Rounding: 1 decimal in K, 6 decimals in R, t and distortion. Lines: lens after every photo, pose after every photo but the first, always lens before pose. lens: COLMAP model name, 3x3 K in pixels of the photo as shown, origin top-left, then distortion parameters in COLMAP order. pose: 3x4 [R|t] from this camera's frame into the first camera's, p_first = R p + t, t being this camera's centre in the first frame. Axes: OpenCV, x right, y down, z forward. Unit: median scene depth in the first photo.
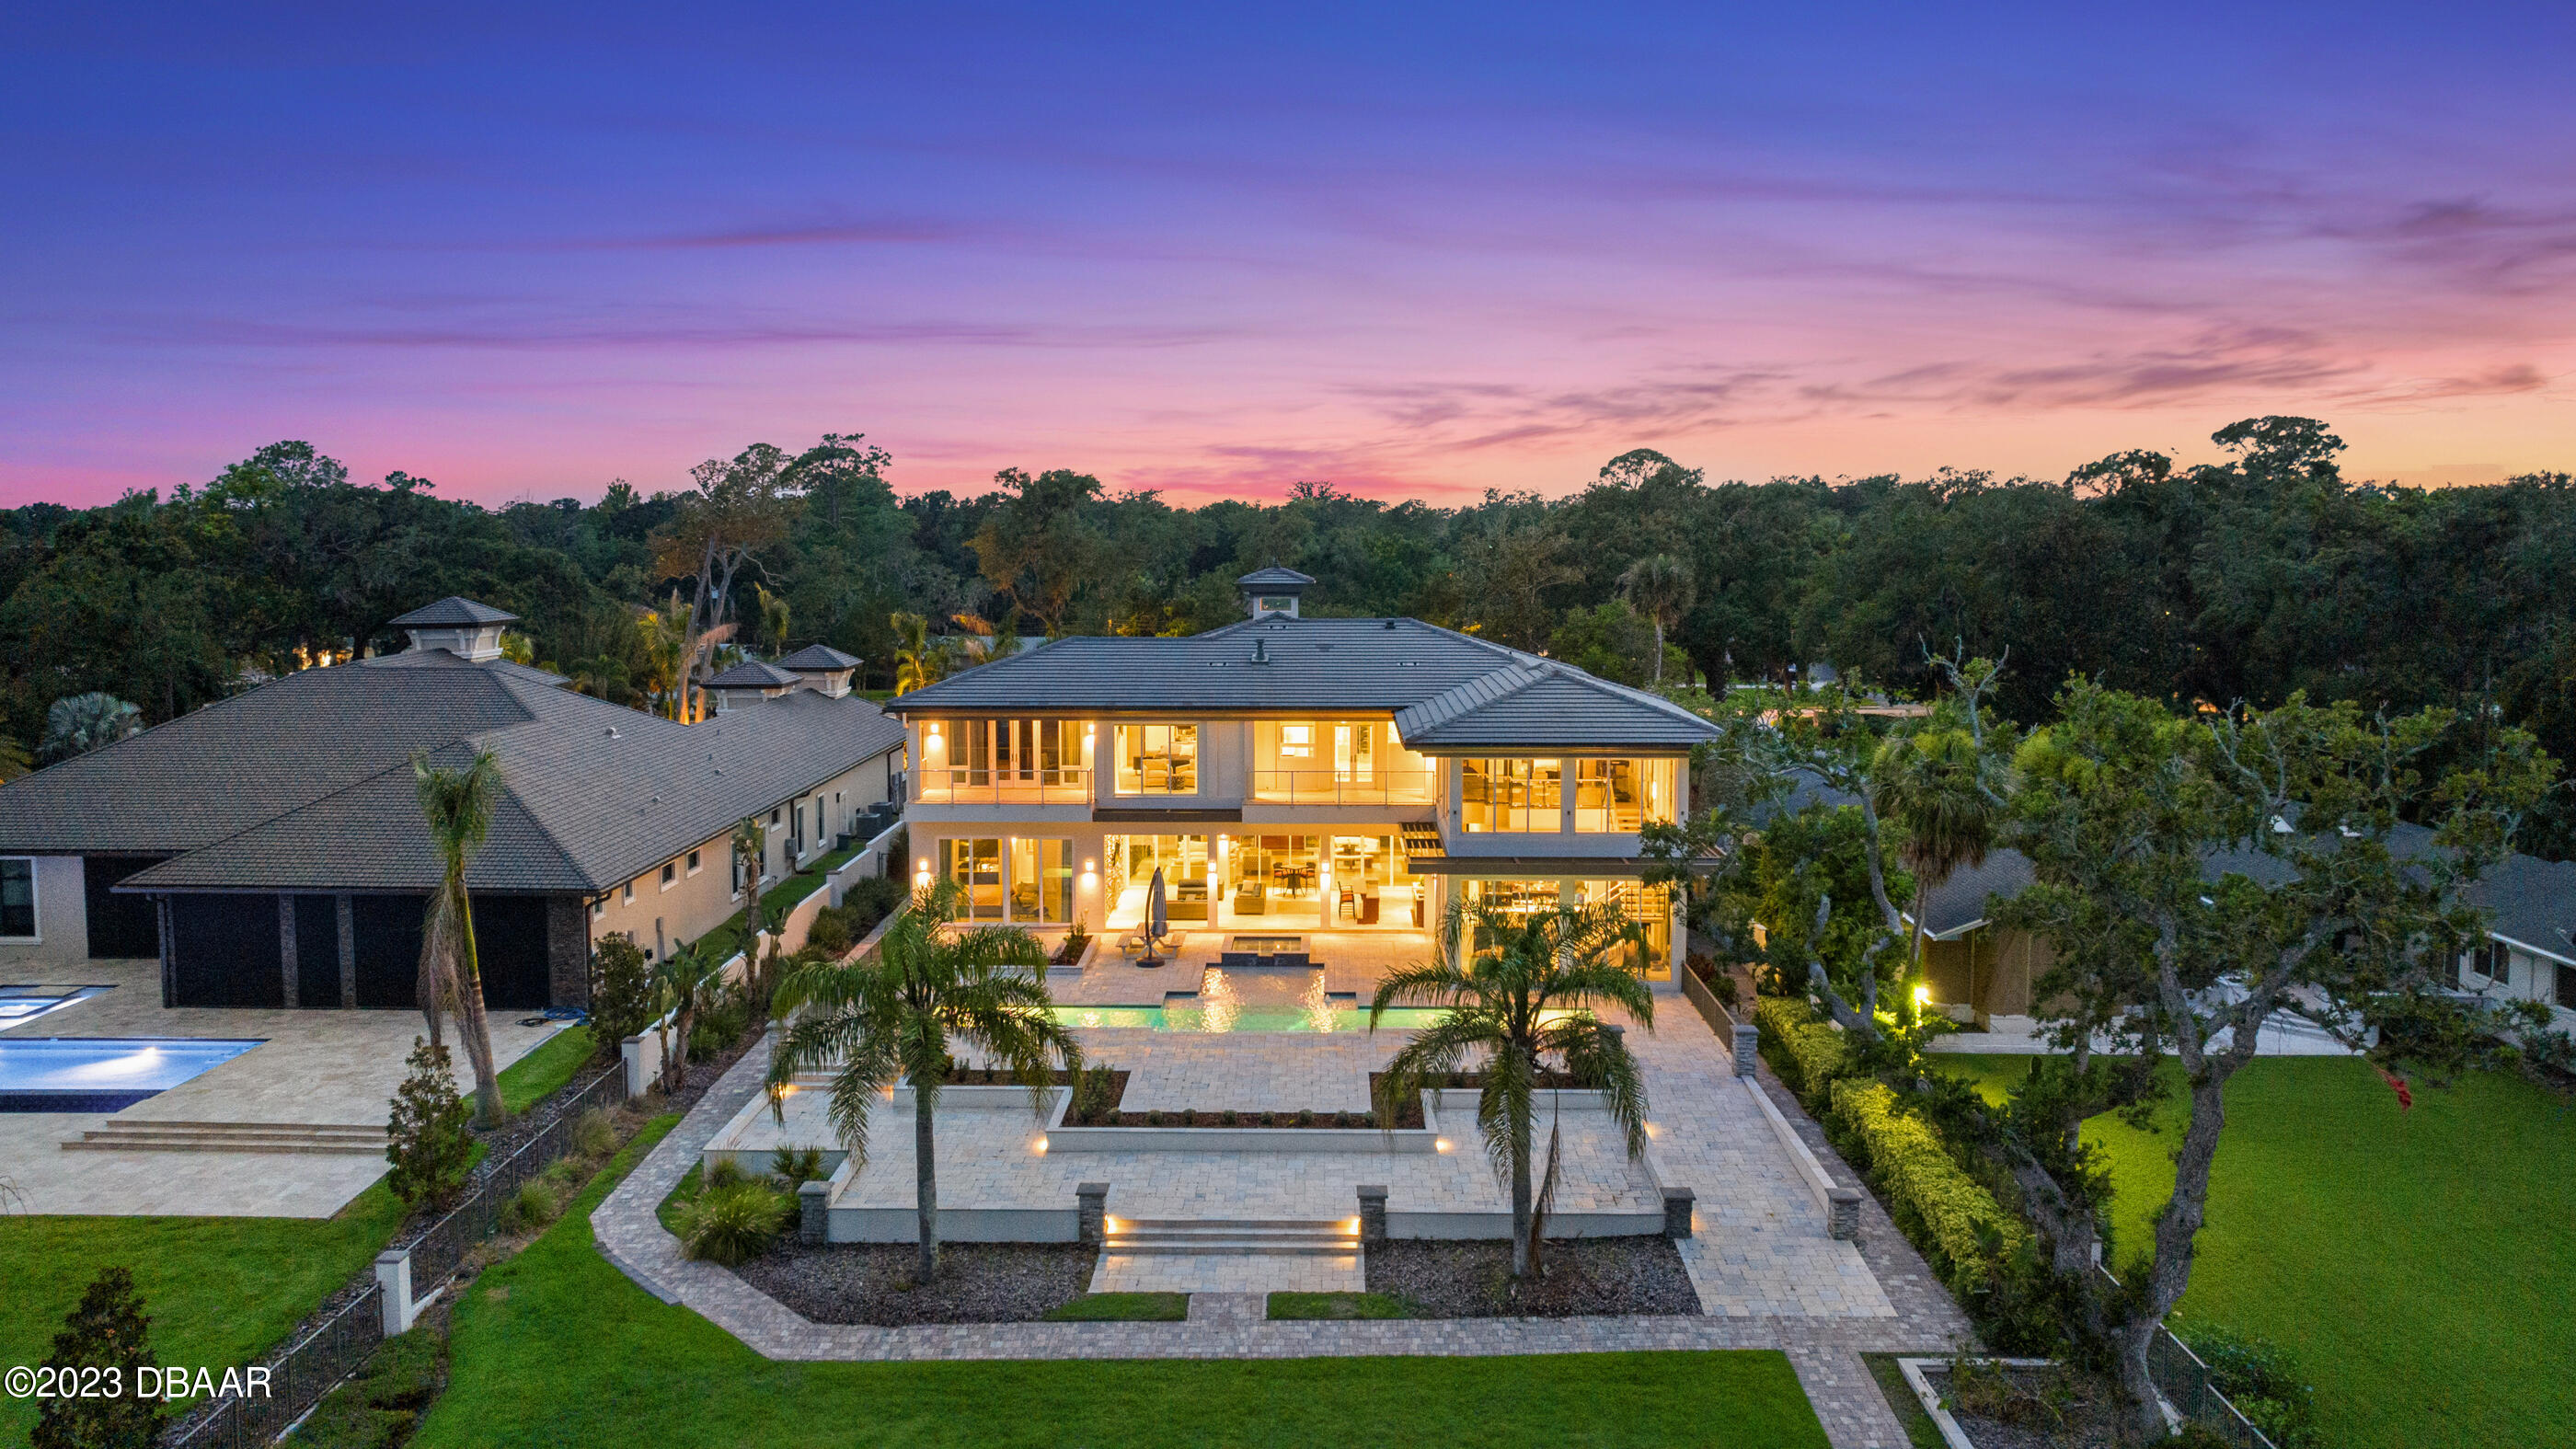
lens RADIAL K [[1876.4, 0, 1298.1], [0, 1876.4, 729.6], [0, 0, 1]] dist [-0.008921, -0.002055]
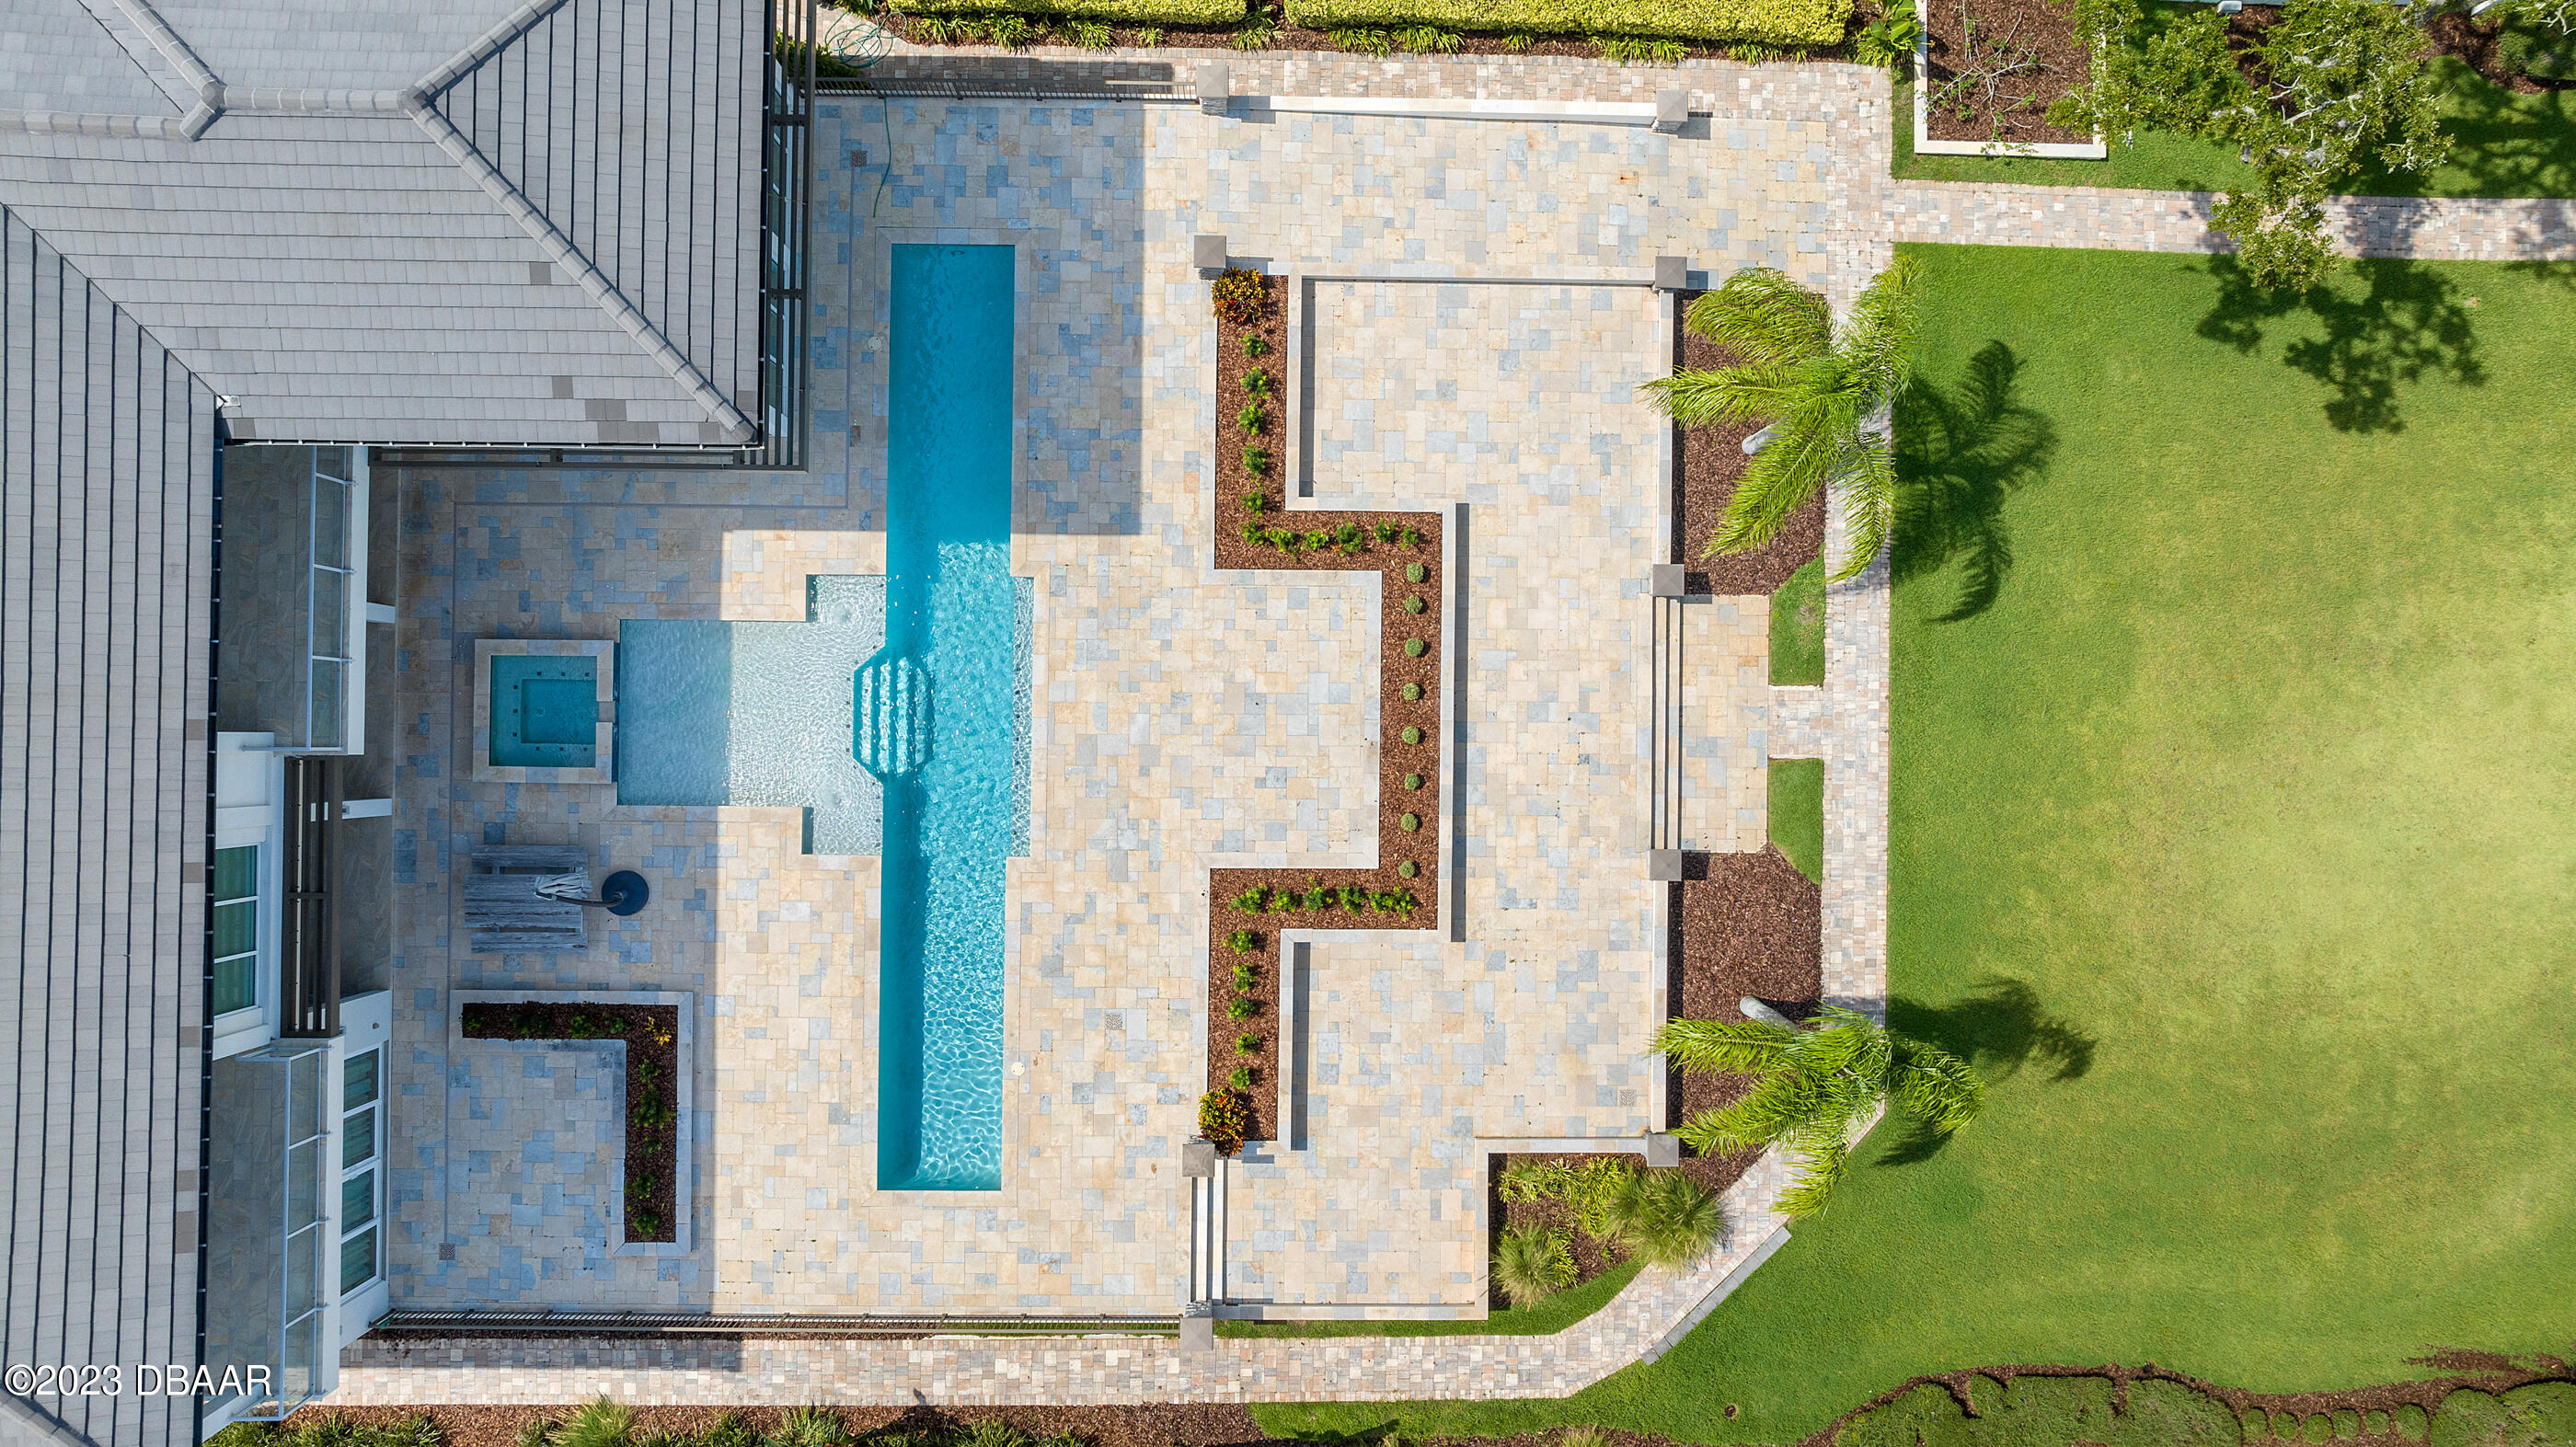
lens RADIAL K [[1809.3, 0, 1292.8], [0, 1809.3, 721.0], [0, 0, 1]] dist [-0.019843, -0.001719]
pose [[-0.005749, -0.999872, 0.014953, -0.041448], [0.083643, 0.014420, 0.996391, -0.623536], [-0.996479, 0.006979, 0.083549, 0.979120]]
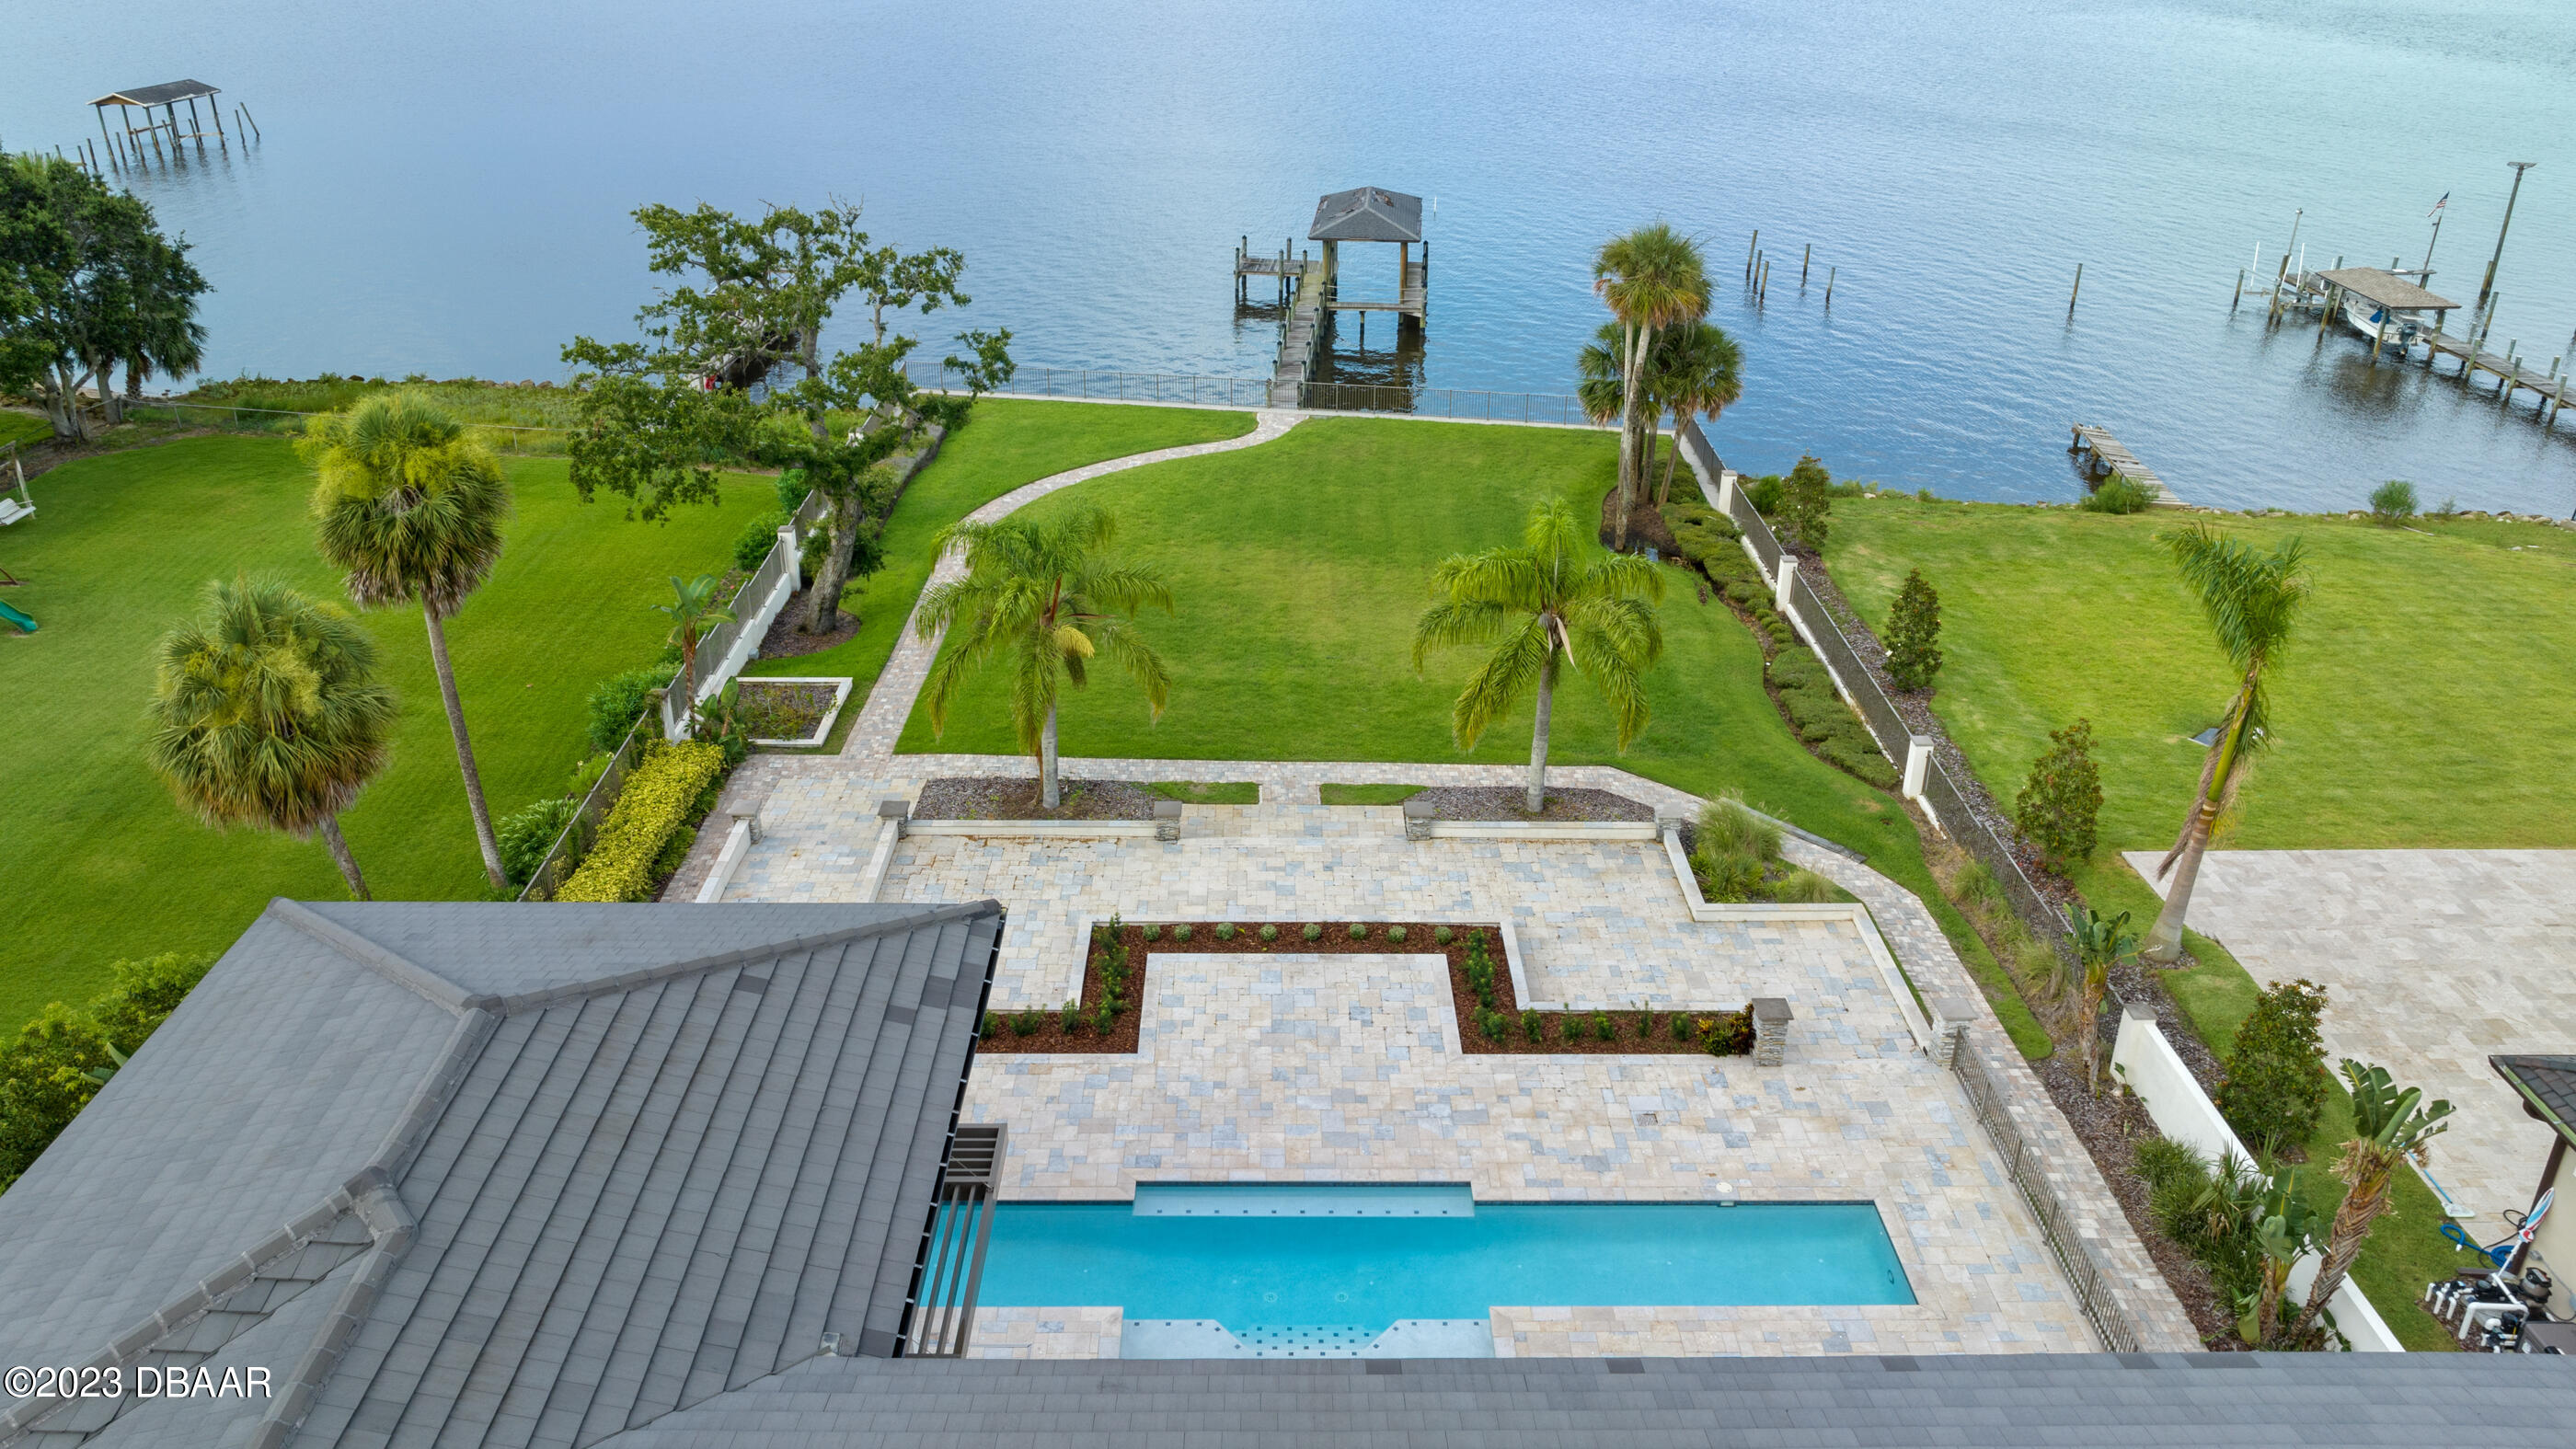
lens RADIAL K [[1900.6, 0, 1291.0], [0, 1900.6, 687.9], [0, 0, 1]] dist [-0.023564, -0.000223]
pose [[-0.999636, 0.004394, -0.026633, -0.003355], [-0.009927, 0.857672, 0.514102, -0.345501], [0.025102, 0.514179, -0.857316, 1.689783]]
